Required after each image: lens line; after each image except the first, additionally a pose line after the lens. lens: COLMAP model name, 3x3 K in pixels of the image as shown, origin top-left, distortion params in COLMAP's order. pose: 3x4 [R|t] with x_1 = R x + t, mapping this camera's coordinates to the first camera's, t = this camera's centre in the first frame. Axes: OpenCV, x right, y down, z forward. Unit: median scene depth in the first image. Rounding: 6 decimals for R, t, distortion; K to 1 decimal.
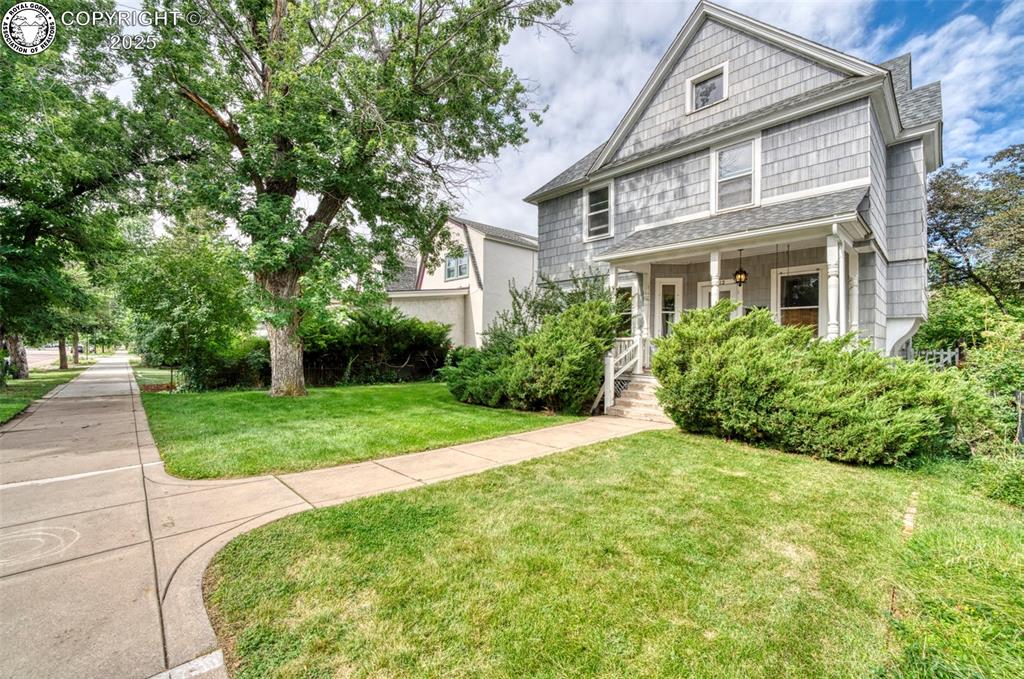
lens RADIAL K [[421.7, 0, 502.3], [0, 421.7, 342.6], [0, 0, 1]] dist [0.000741, -0.000026]
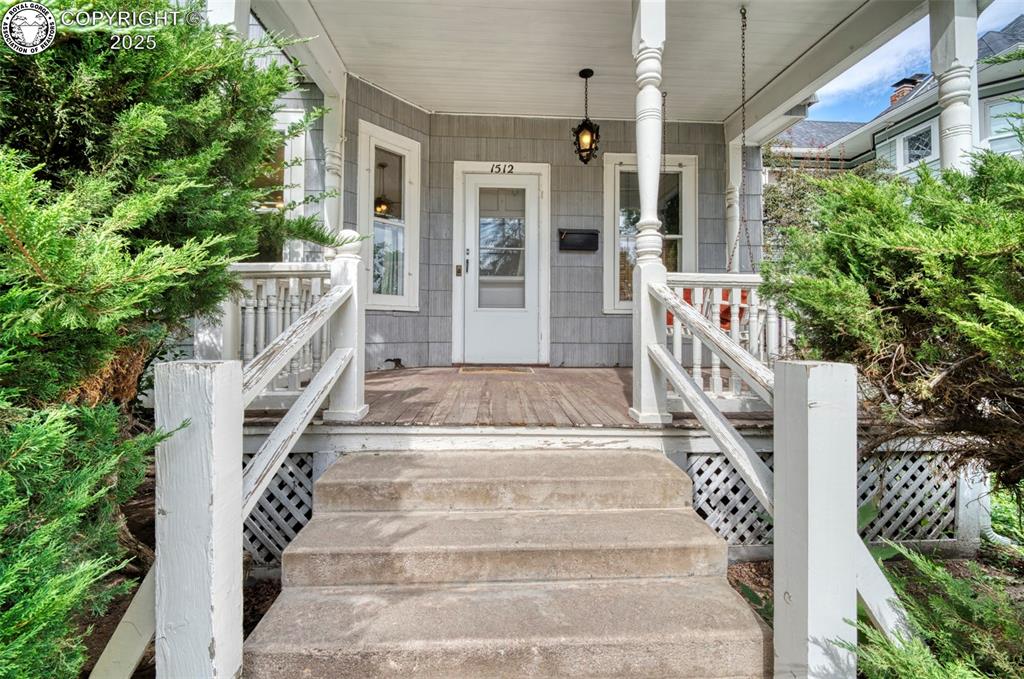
lens RADIAL K [[421.7, 0, 502.3], [0, 421.7, 342.6], [0, 0, 1]] dist [0.000741, -0.000026]
pose [[0.655945, -0.024473, 0.754412, 0.186063], [0.003428, 0.999561, 0.029445, 0.023768], [-0.754801, -0.016729, 0.655740, 0.724375]]
